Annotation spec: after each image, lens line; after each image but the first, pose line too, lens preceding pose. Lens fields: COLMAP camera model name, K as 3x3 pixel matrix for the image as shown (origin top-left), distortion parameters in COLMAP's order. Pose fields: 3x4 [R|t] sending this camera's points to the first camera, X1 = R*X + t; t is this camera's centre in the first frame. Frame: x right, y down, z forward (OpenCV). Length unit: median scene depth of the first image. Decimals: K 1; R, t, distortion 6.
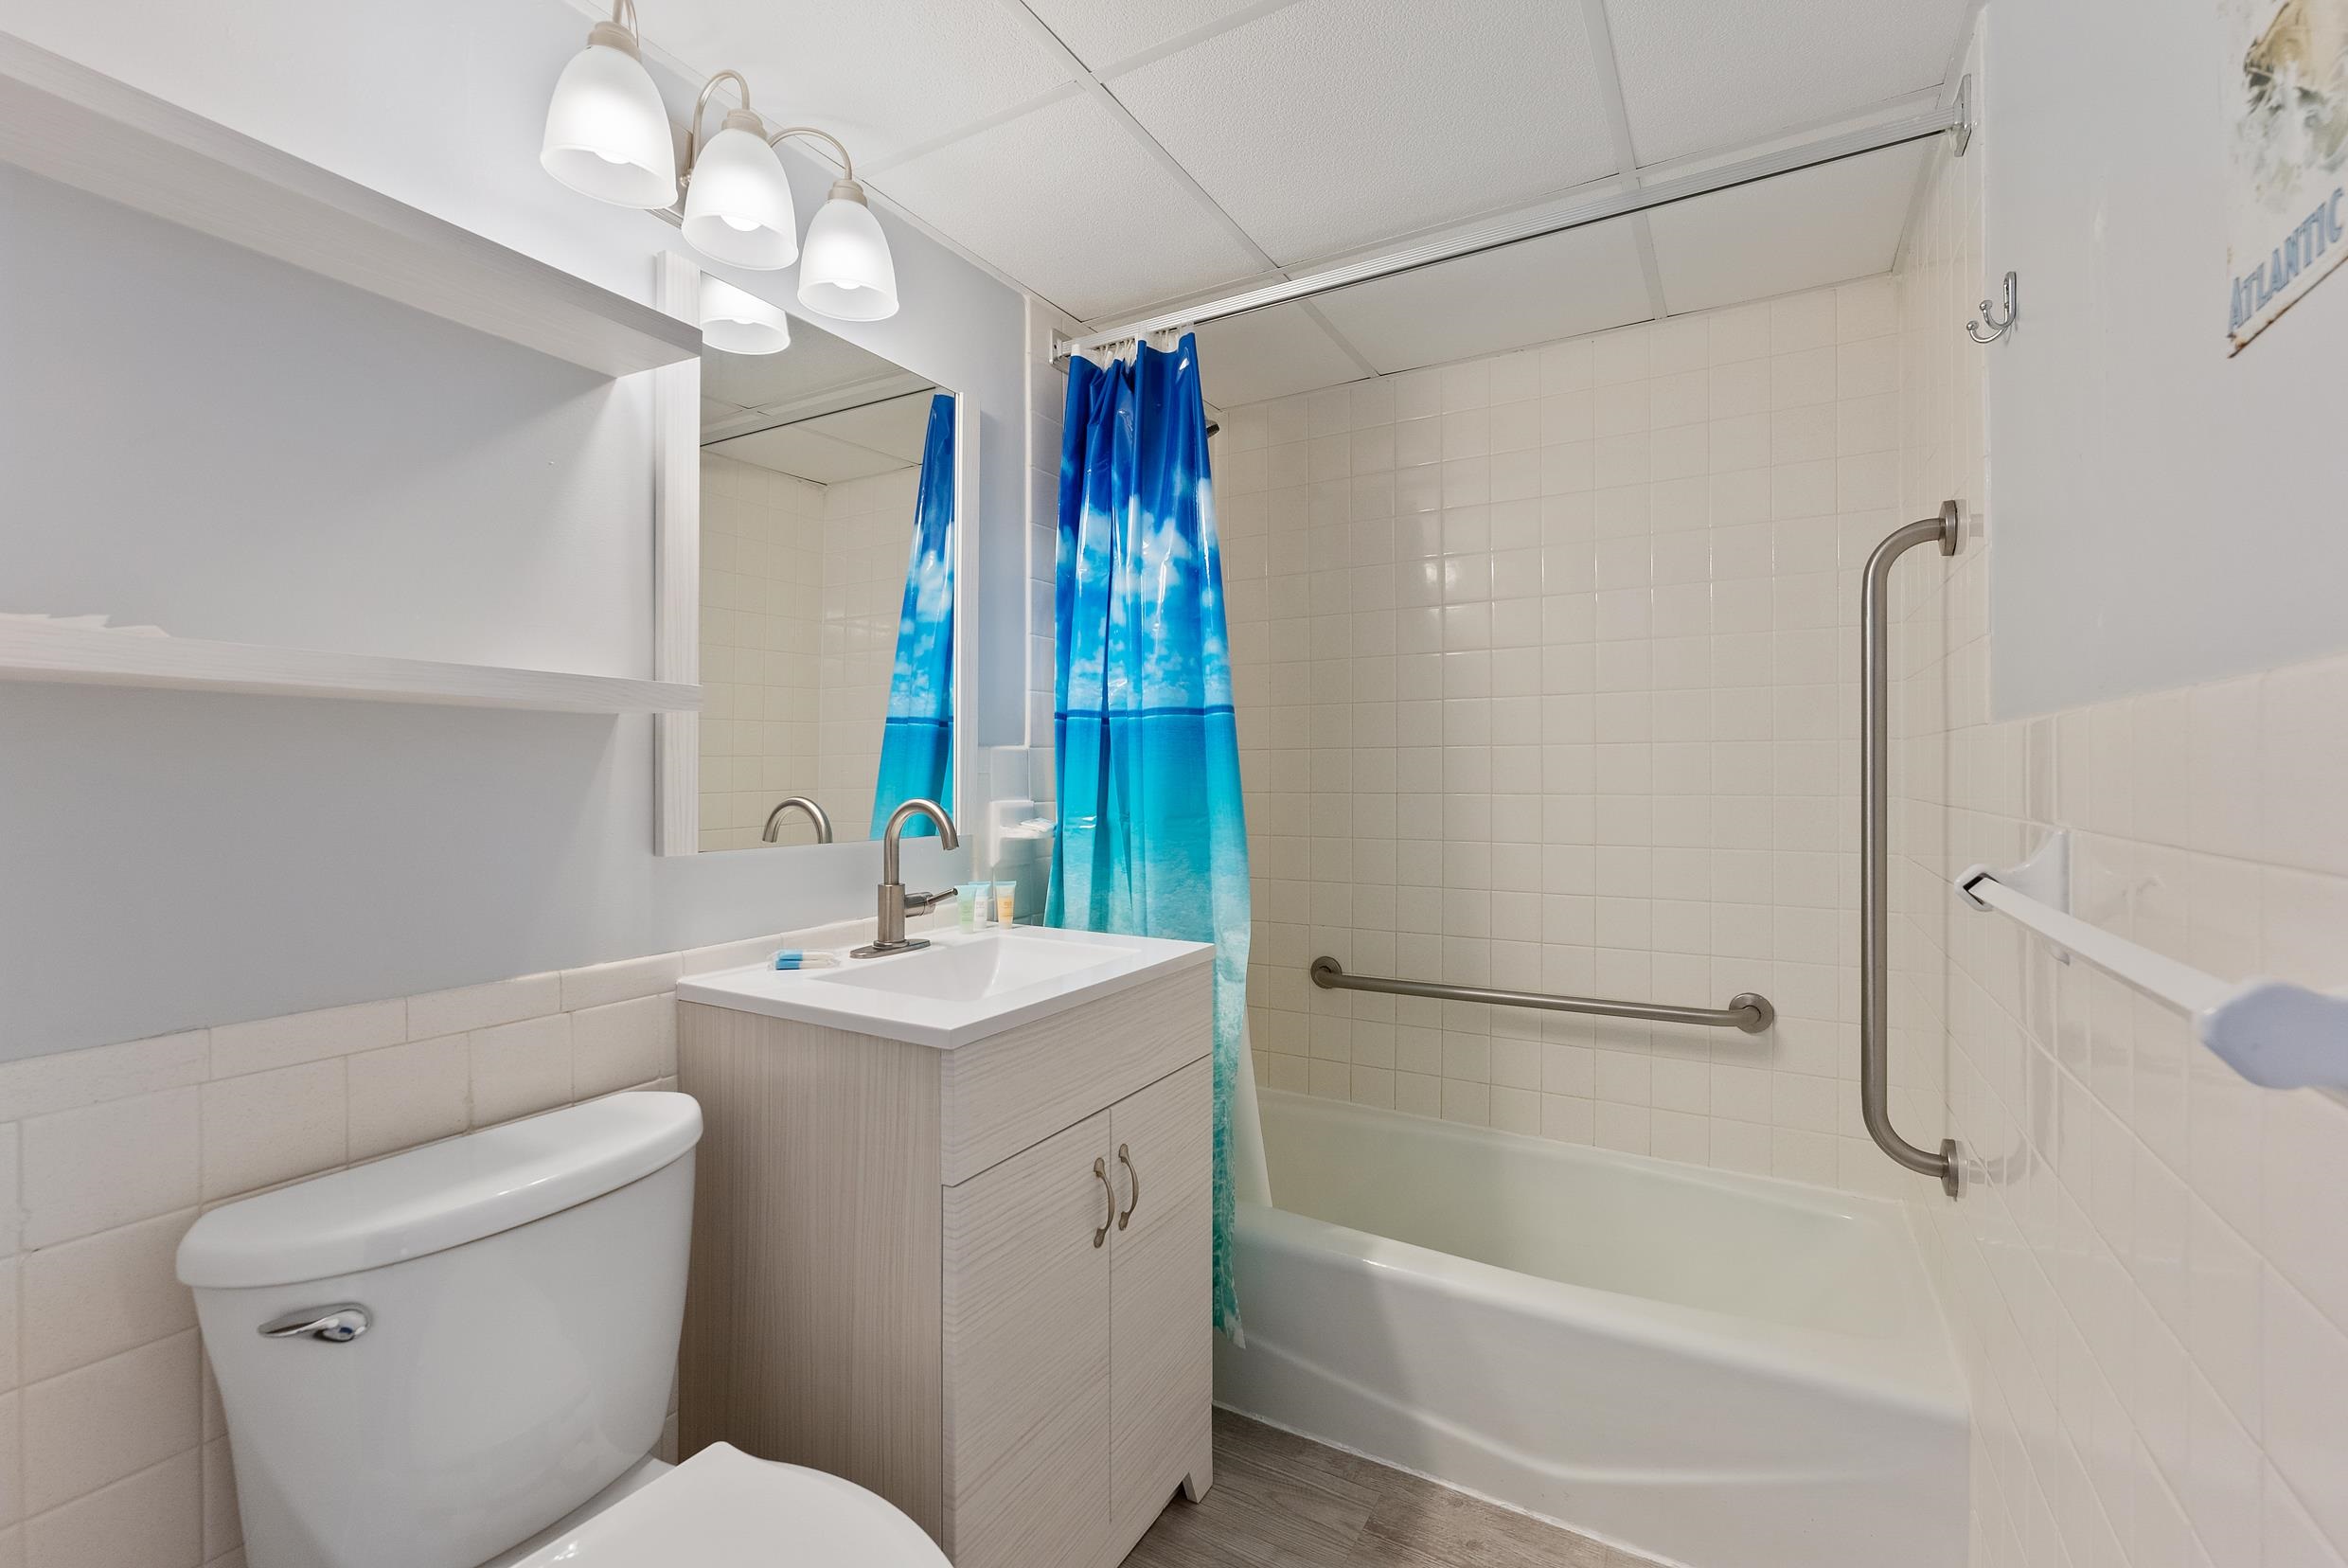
lens RADIAL K [[1003.1, 0, 1172.7], [0, 1003.1, 775.1], [0, 0, 1]] dist [-0.001443, -0.000360]
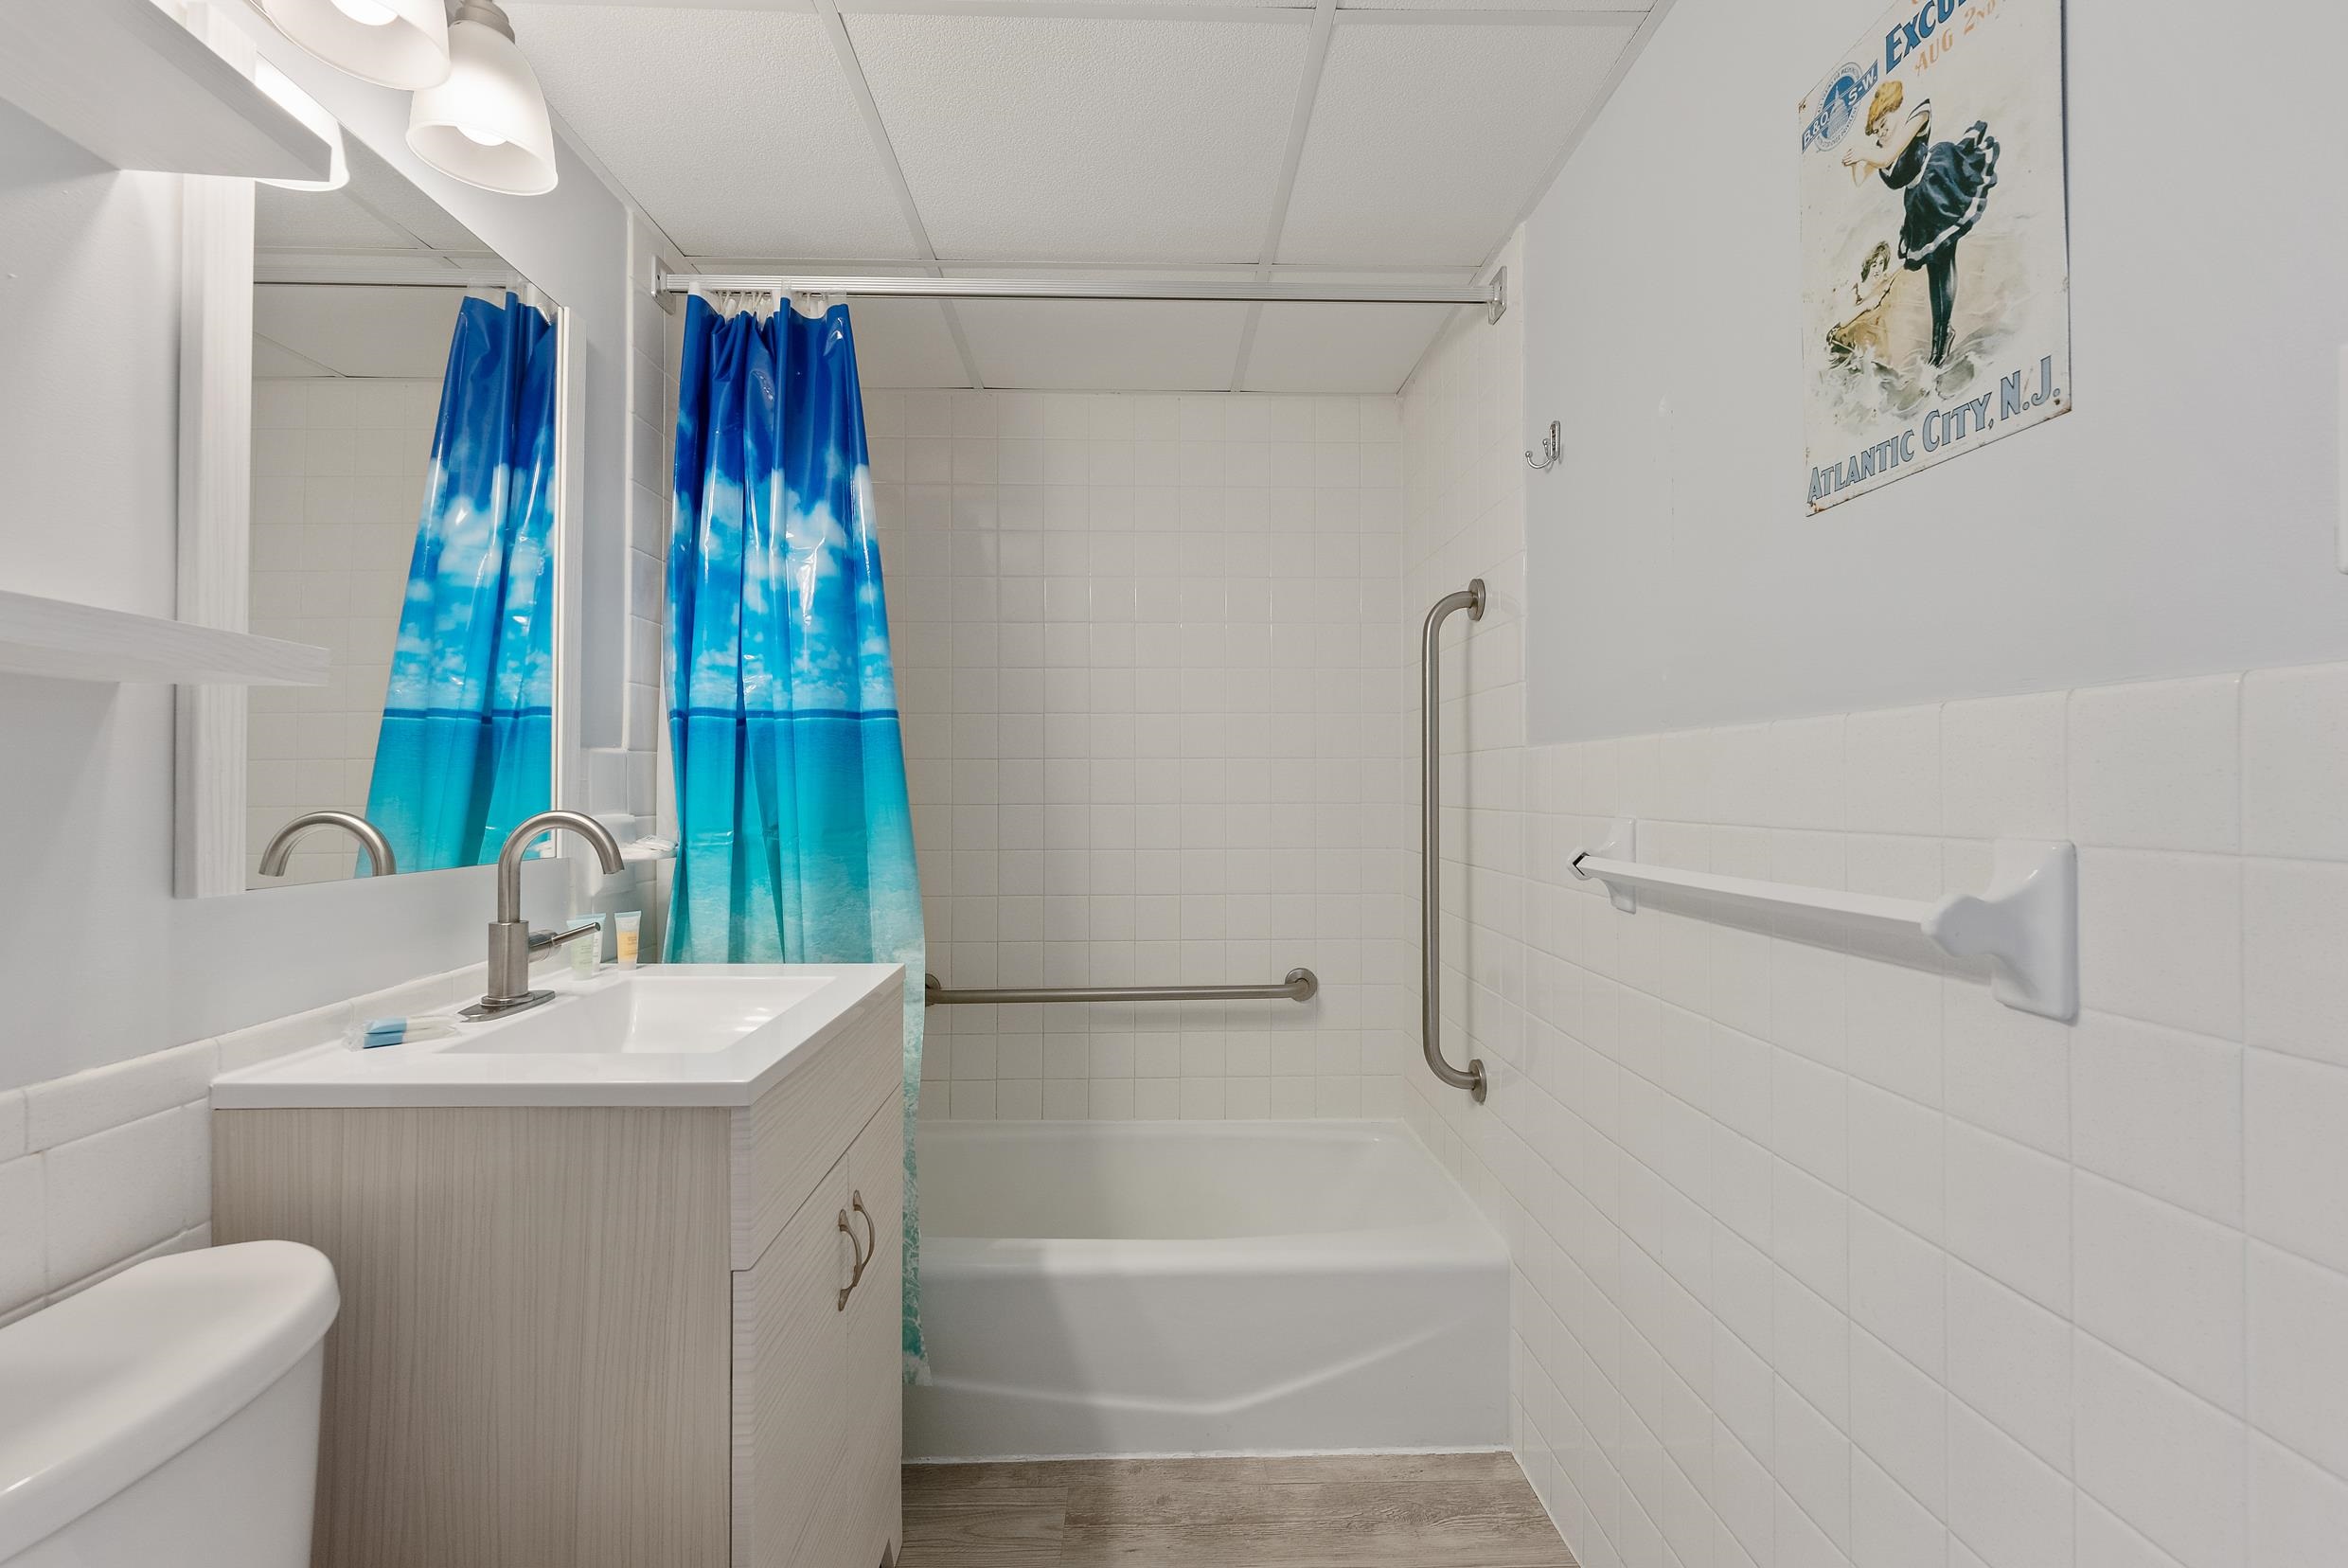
lens RADIAL K [[1011.0, 0, 1174.0], [0, 1011.0, 784.0], [0, 0, 1]] dist [-0.000923, -0.000086]
pose [[0.850405, 0.003568, 0.526116, -0.220127], [0.000345, 0.999973, -0.007339, 0.006946], [-0.526128, 0.006422, 0.850381, 0.056490]]
